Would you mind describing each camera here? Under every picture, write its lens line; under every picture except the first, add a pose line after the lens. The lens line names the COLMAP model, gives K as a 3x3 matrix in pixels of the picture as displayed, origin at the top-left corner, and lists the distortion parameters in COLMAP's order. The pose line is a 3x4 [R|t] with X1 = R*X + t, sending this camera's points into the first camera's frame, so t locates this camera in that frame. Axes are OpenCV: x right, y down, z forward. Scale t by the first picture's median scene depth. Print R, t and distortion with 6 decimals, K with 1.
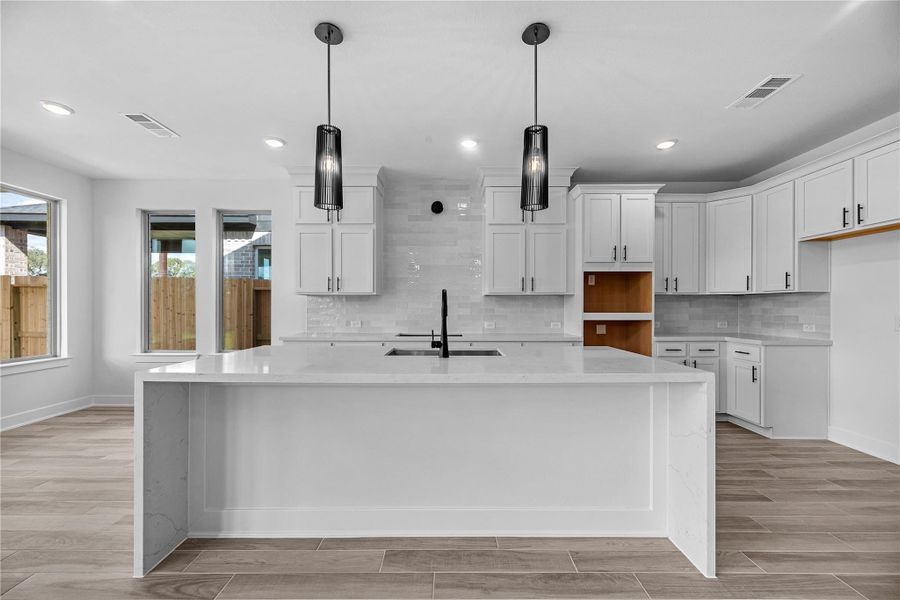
lens RADIAL K [[366.0, 0, 455.8], [0, 366.0, 307.5], [0, 0, 1]] dist [-0.001083, 0.000486]
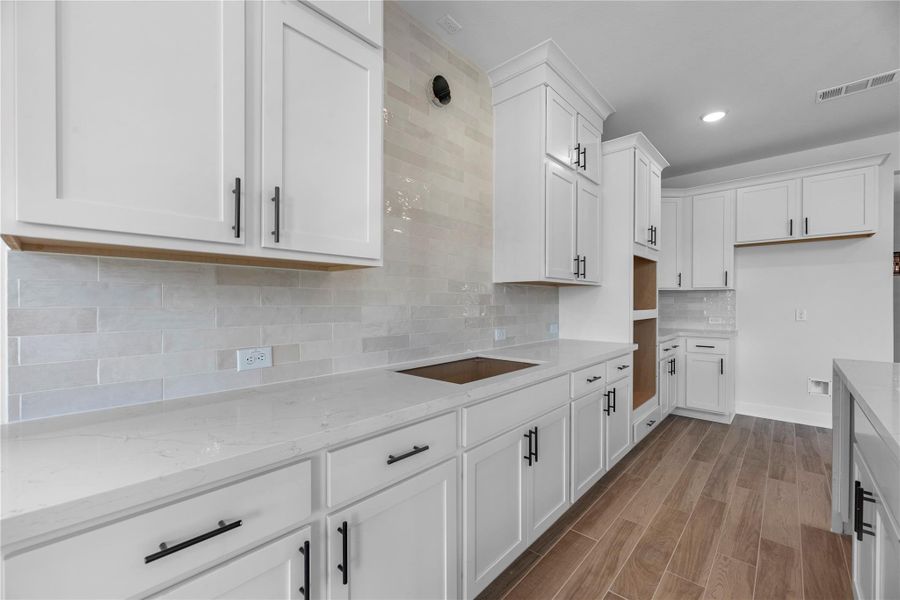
lens RADIAL K [[366.0, 0, 447.6], [0, 366.0, 303.7], [0, 0, 1]] dist [-0.001083, 0.000486]
pose [[0.684644, -0.003144, 0.728871, -0.442521], [0.003049, 0.999994, 0.001450, -0.001377], [-0.728872, 0.001229, 0.684649, 0.771719]]
